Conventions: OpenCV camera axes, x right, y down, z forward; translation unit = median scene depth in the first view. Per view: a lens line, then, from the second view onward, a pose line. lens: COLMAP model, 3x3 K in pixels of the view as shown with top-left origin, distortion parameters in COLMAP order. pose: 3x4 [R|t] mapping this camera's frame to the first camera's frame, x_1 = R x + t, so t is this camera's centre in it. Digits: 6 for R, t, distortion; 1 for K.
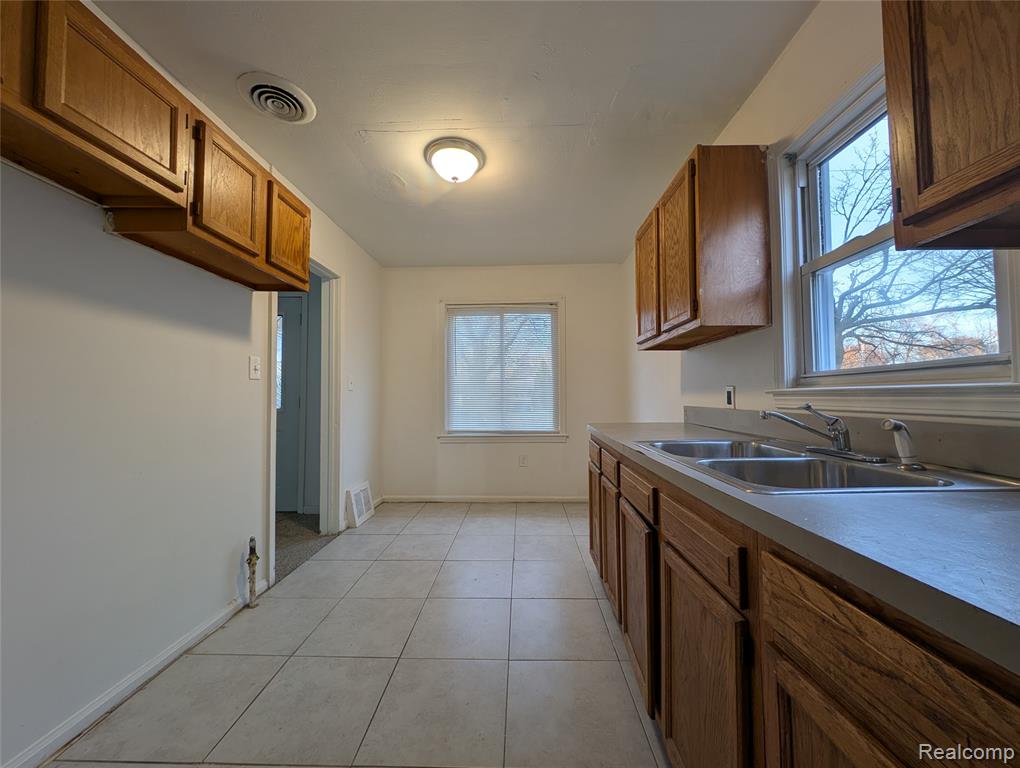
lens RADIAL K [[377.5, 0, 513.8], [0, 377.5, 383.2], [0, 0, 1]] dist [0.000748, -0.000074]
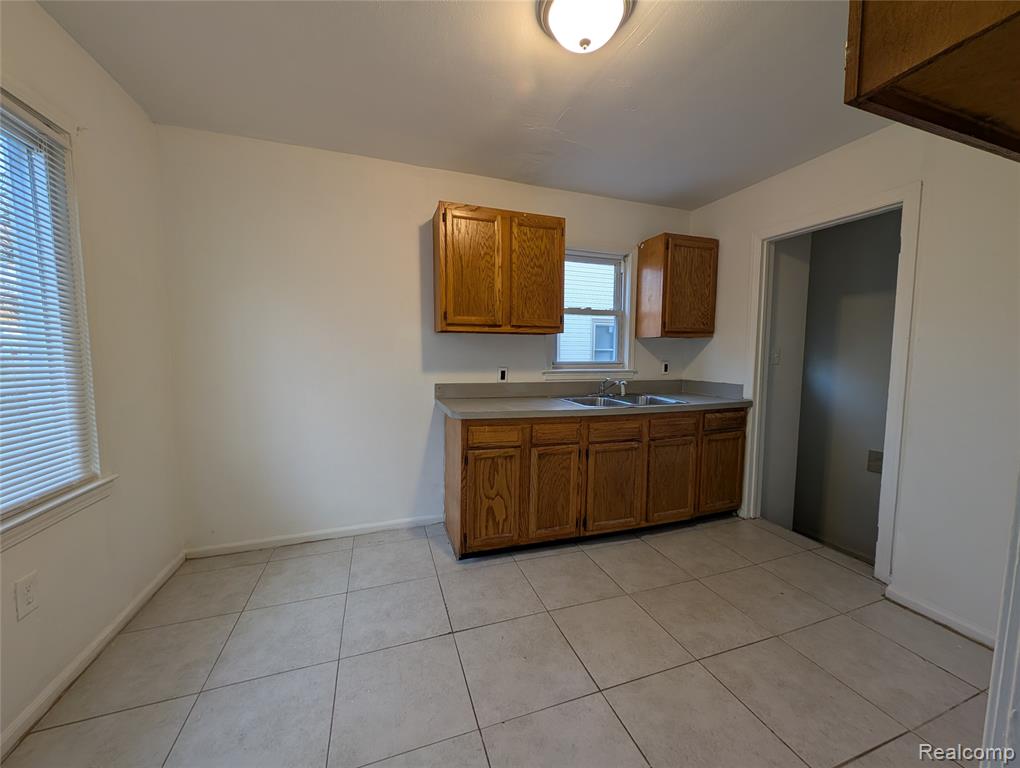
lens RADIAL K [[377.5, 0, 509.8], [0, 377.5, 383.8], [0, 0, 1]] dist [0.000748, -0.000074]
pose [[-0.348595, -0.074926, 0.934274, -0.827650], [-0.041589, 0.997054, 0.064443, -0.024136], [-0.936350, -0.016391, -0.350685, 1.506087]]
